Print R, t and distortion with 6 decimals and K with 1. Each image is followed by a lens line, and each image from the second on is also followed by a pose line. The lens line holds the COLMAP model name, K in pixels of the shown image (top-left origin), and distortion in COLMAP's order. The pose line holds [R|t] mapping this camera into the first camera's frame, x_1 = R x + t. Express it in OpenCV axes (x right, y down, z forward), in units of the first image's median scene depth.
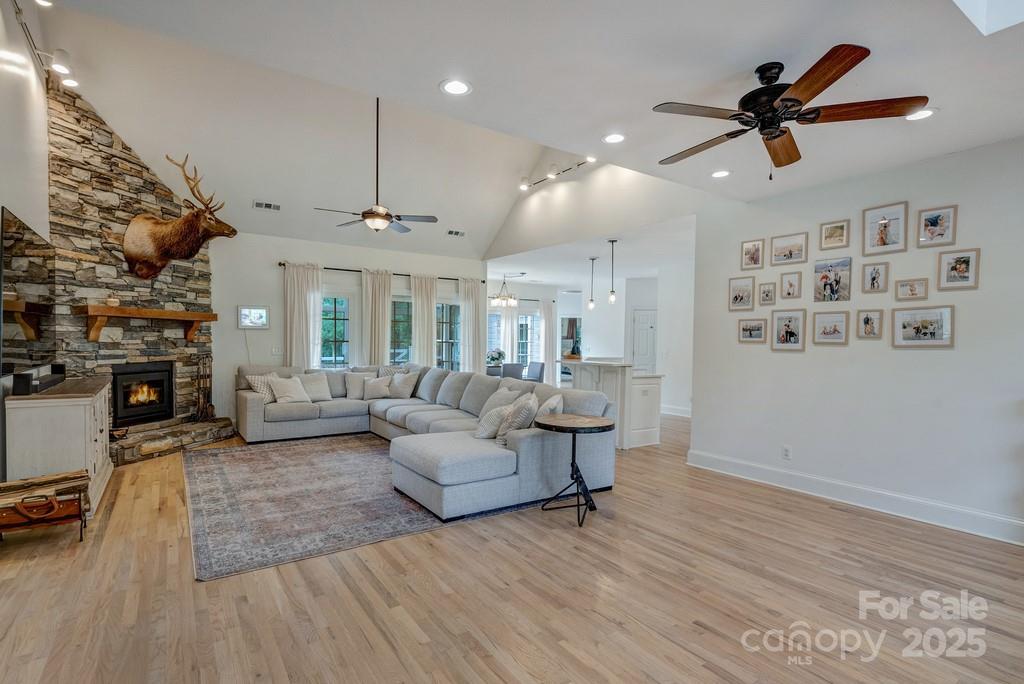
lens RADIAL K [[507.8, 0, 512.0], [0, 507.8, 342.0], [0, 0, 1]] dist [0.000478, 0.000063]
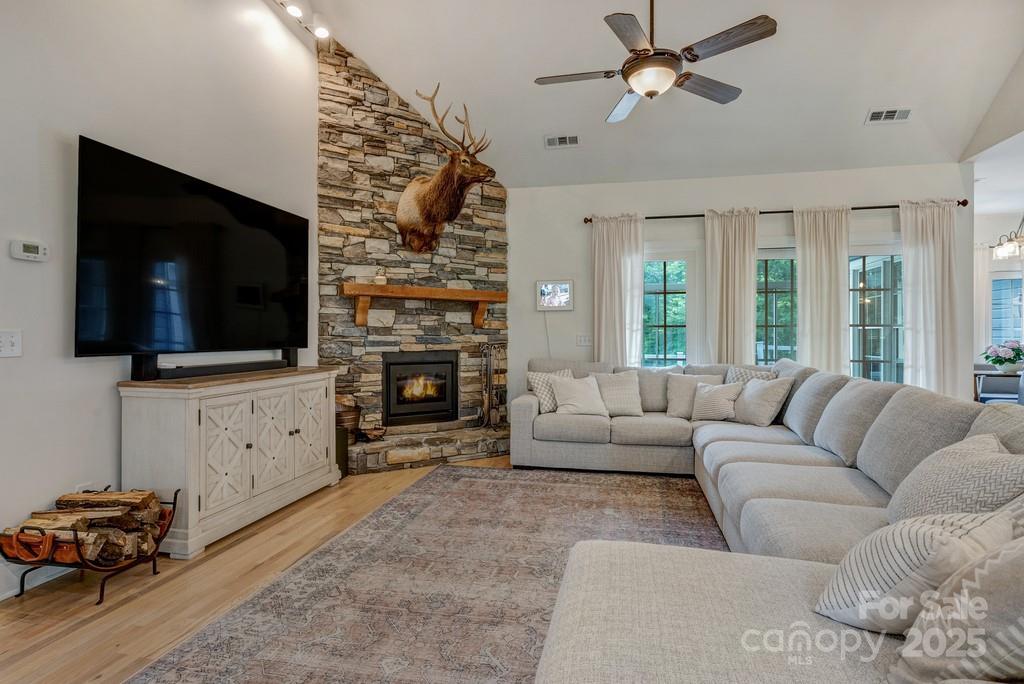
lens RADIAL K [[530.3, 0, 510.6], [0, 530.3, 336.5], [0, 0, 1]] dist [0.000715, 0.000812]
pose [[0.690575, -0.011142, -0.723175, 0.019032], [0.001962, 0.999907, -0.013532, 0.028416], [0.723258, 0.007926, 0.690532, 0.505881]]
